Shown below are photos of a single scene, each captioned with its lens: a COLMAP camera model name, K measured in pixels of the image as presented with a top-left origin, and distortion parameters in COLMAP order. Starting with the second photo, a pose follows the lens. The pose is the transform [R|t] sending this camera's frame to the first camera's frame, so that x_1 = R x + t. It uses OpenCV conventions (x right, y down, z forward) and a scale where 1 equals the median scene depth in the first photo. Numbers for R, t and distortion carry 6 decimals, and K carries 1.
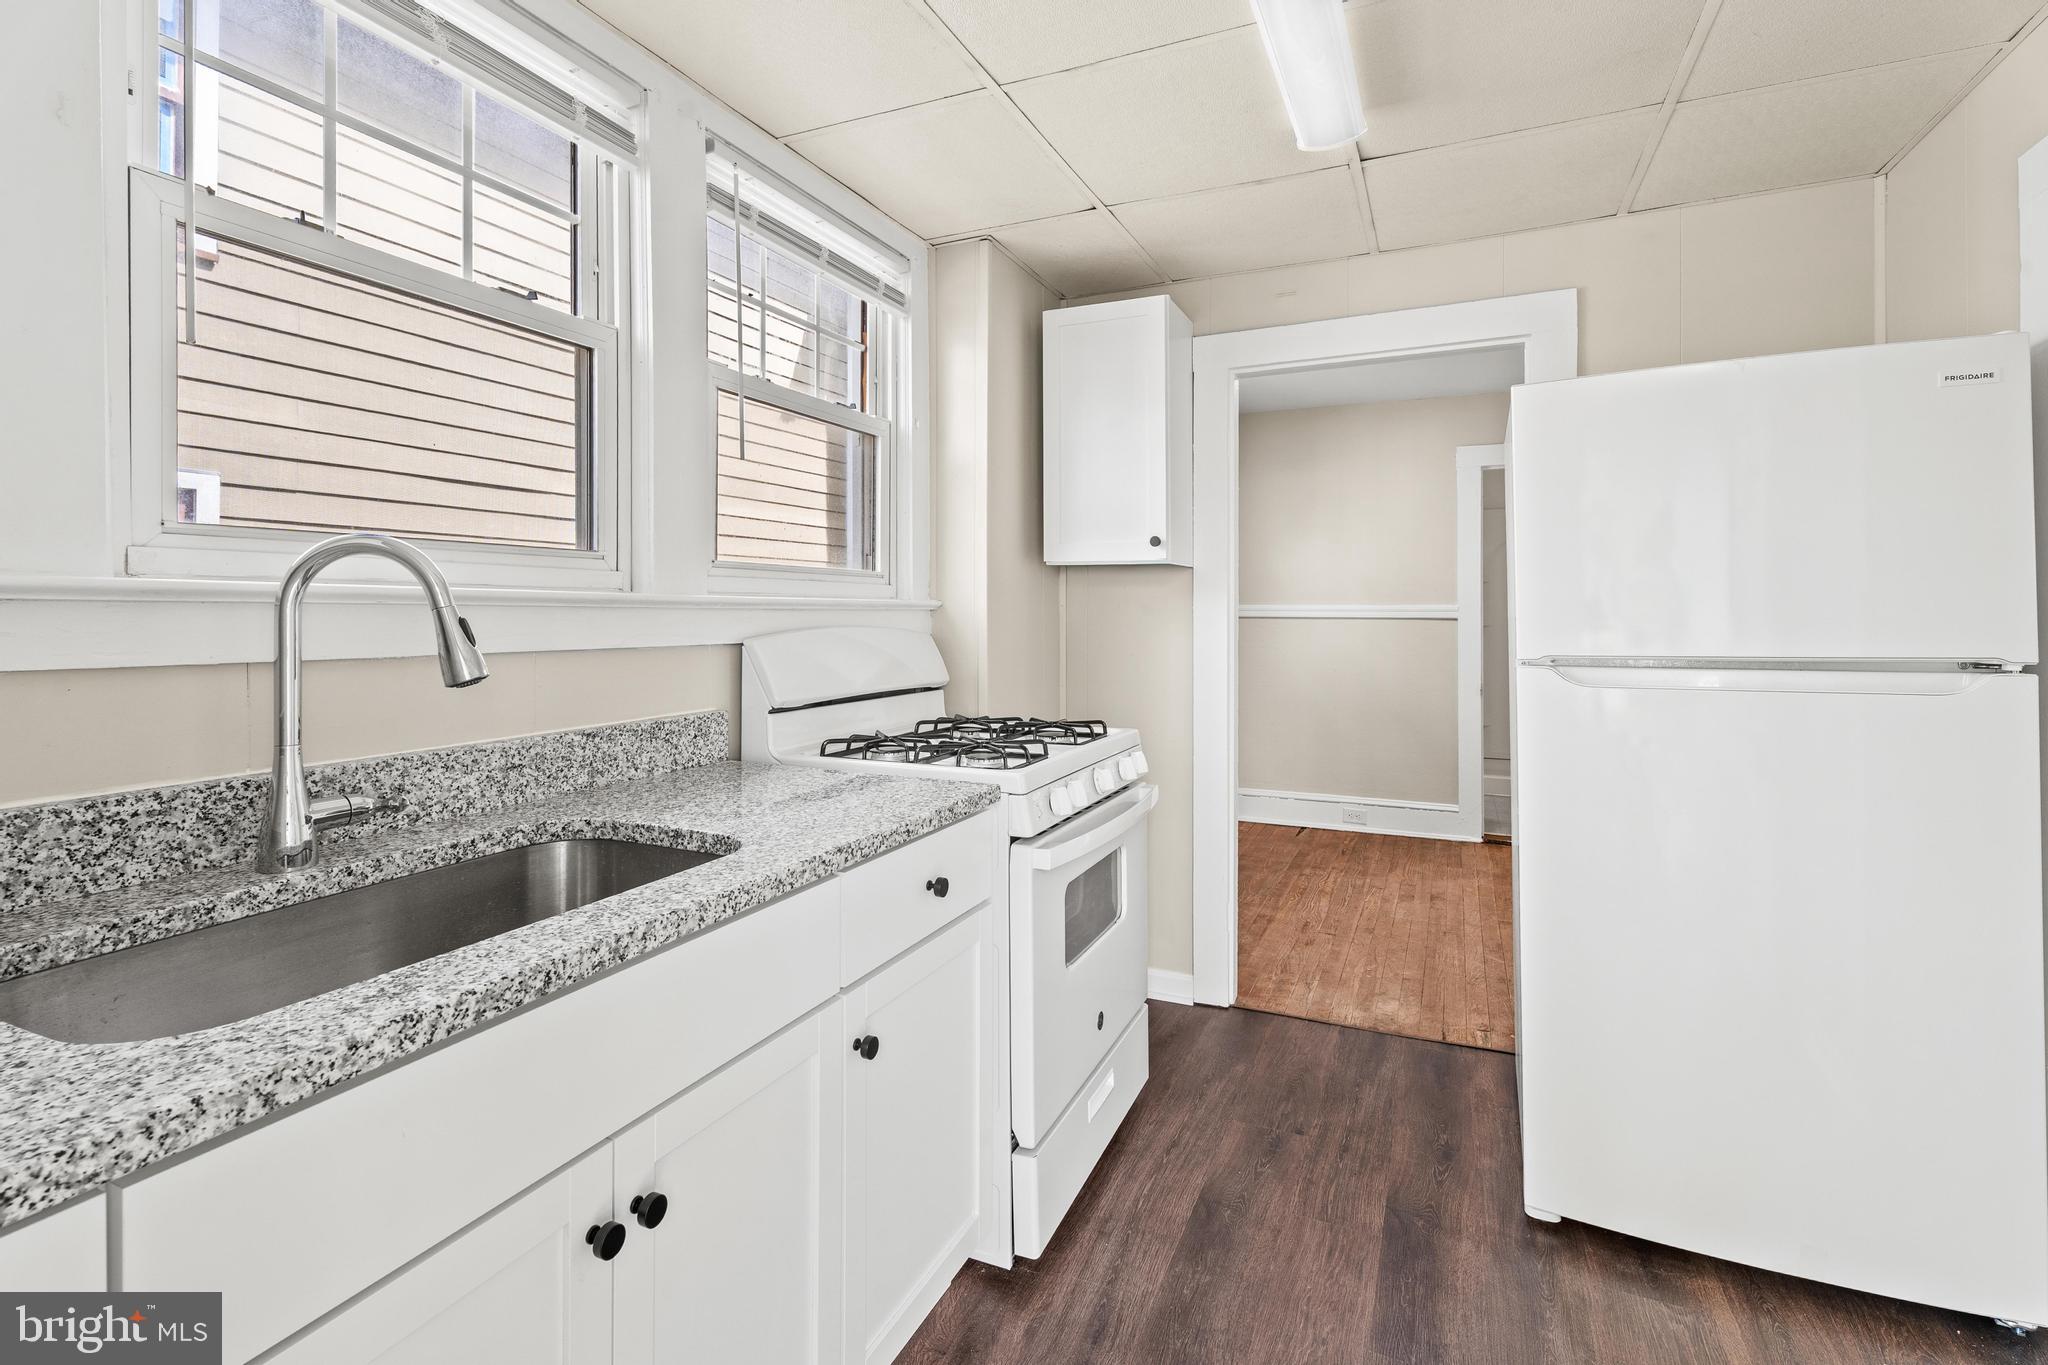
lens RADIAL K [[953.8, 0, 1023.1], [0, 953.8, 608.6], [0, 0, 1]] dist [0.002639, -0.001158]
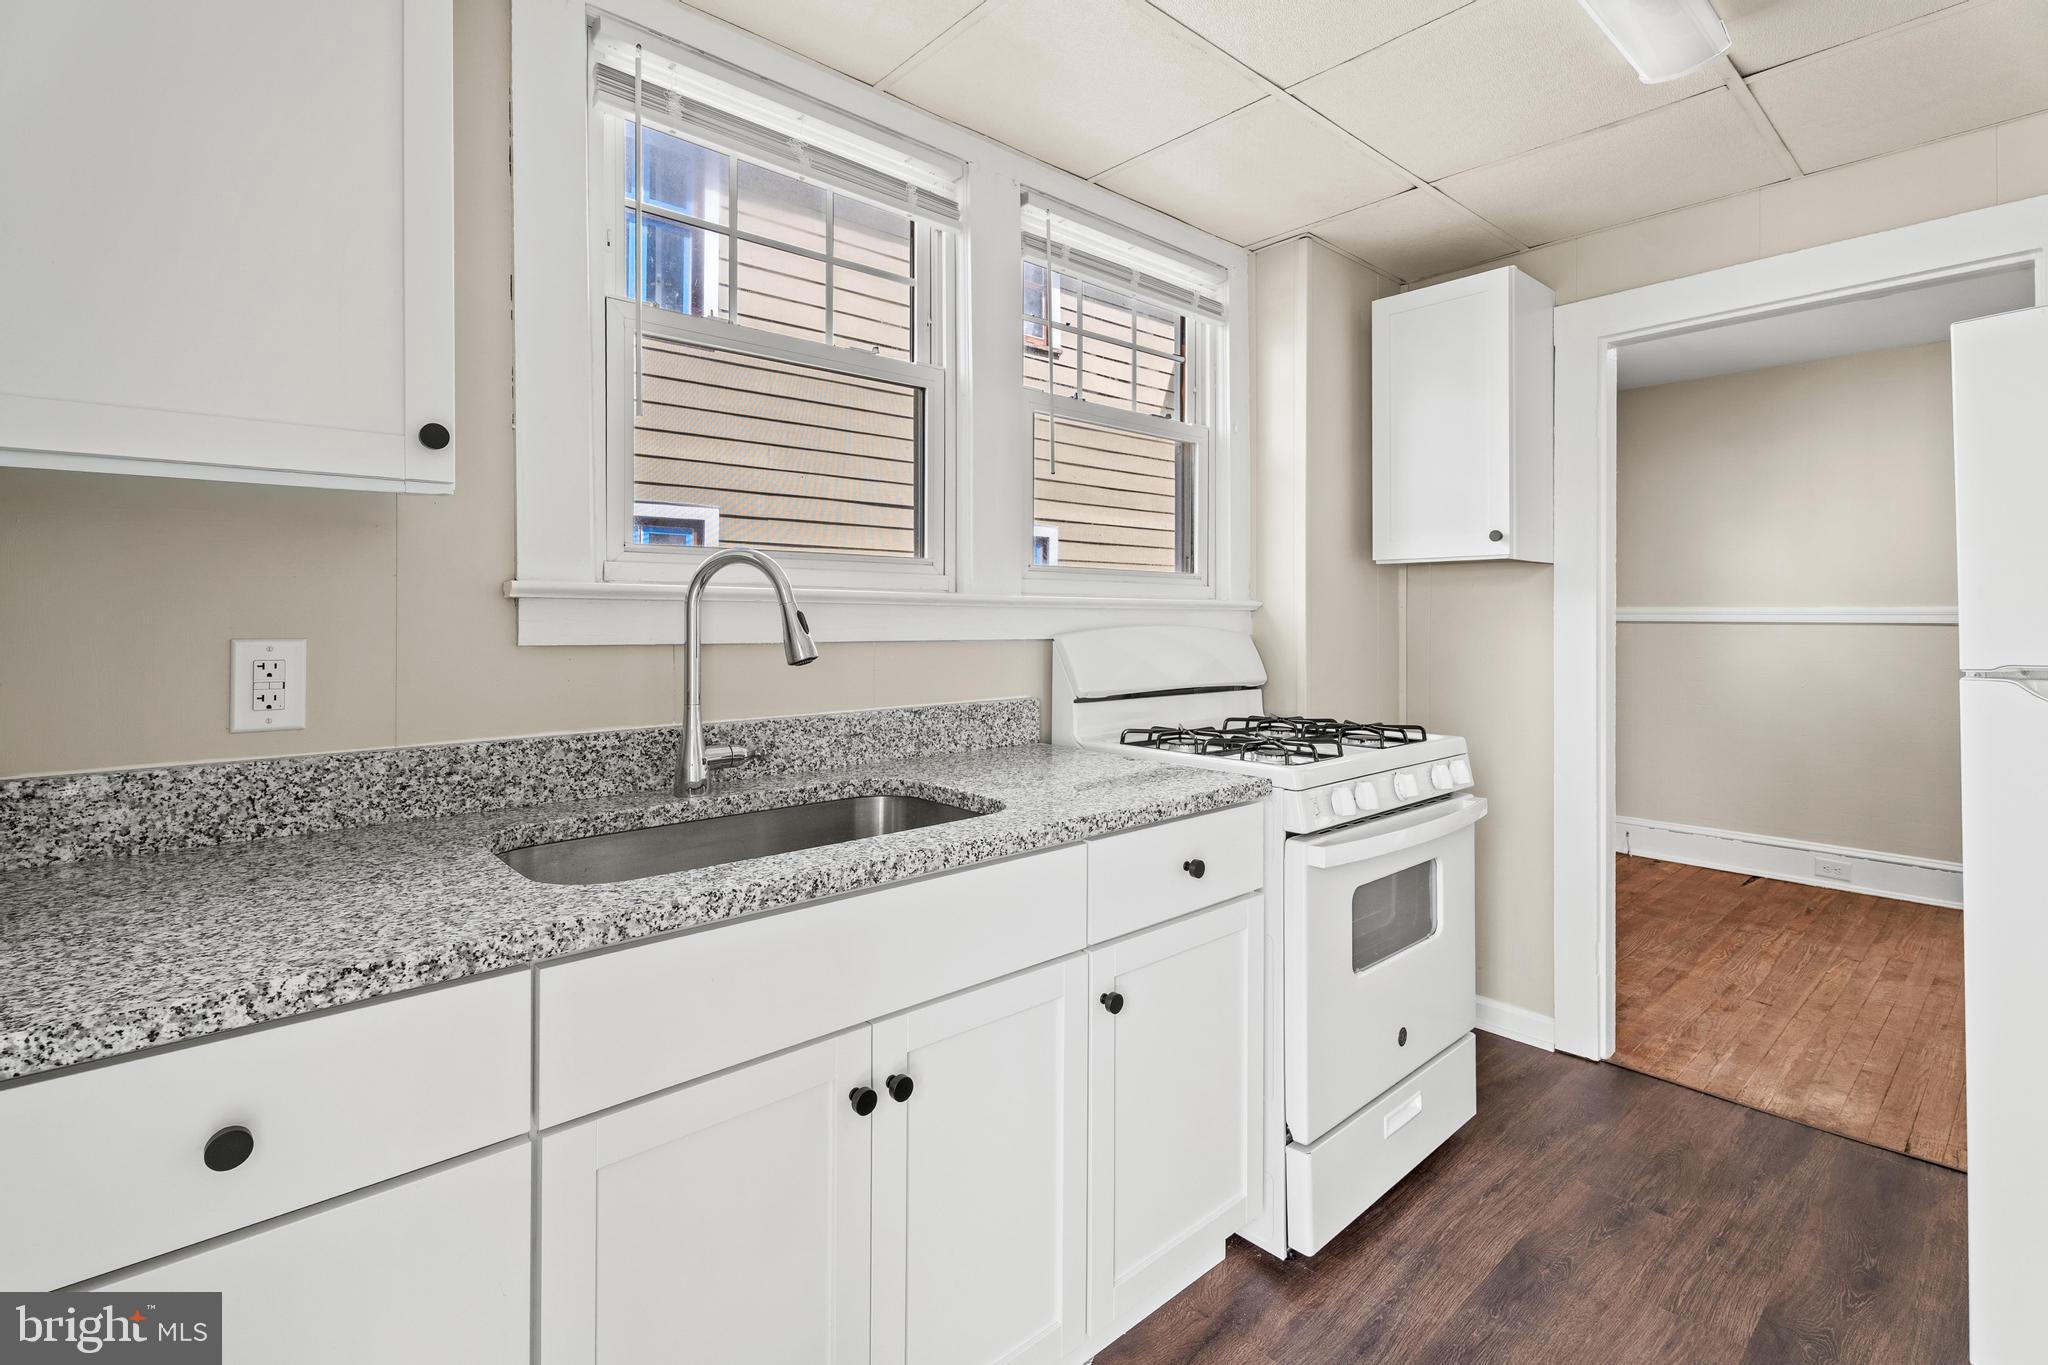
lens RADIAL K [[953.8, 0, 1021.4], [0, 953.8, 611.0], [0, 0, 1]] dist [0.002639, -0.001158]
pose [[0.914806, -0.000562, -0.403893, 0.136239], [-0.000725, 0.999995, -0.003033, 0.008068], [0.403892, 0.003067, 0.914801, -0.038030]]
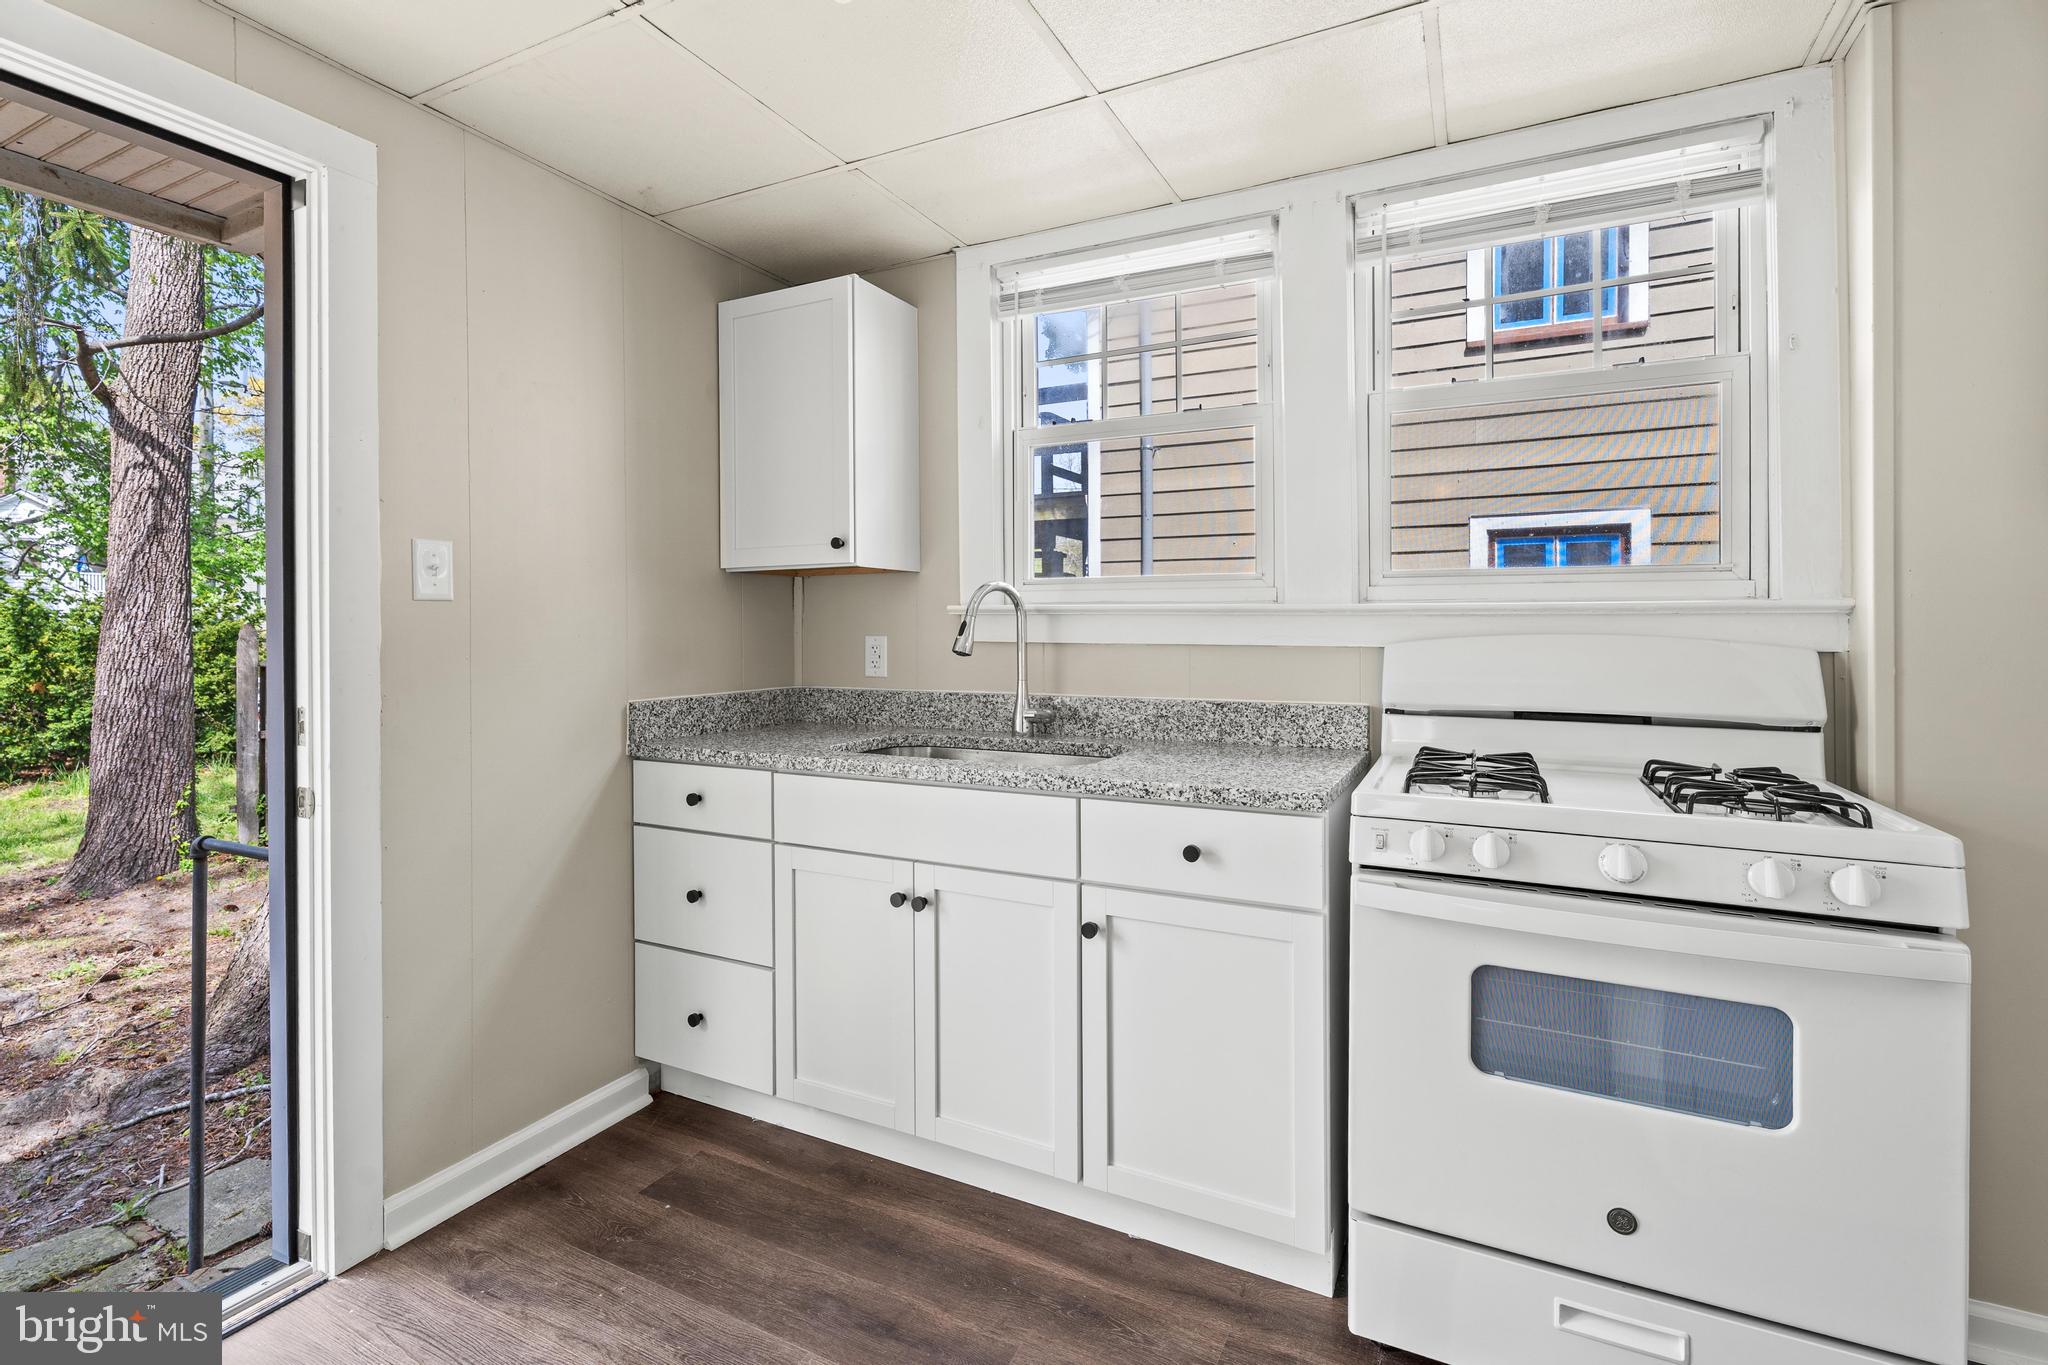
lens RADIAL K [[953.8, 0, 1031.1], [0, 953.8, 636.1], [0, 0, 1]] dist [0.002639, -0.001158]
pose [[-0.046277, 0.006875, -0.998905, 0.894672], [0.002125, 0.999975, 0.006784, 0.017685], [0.998926, -0.001809, -0.046290, 0.719028]]
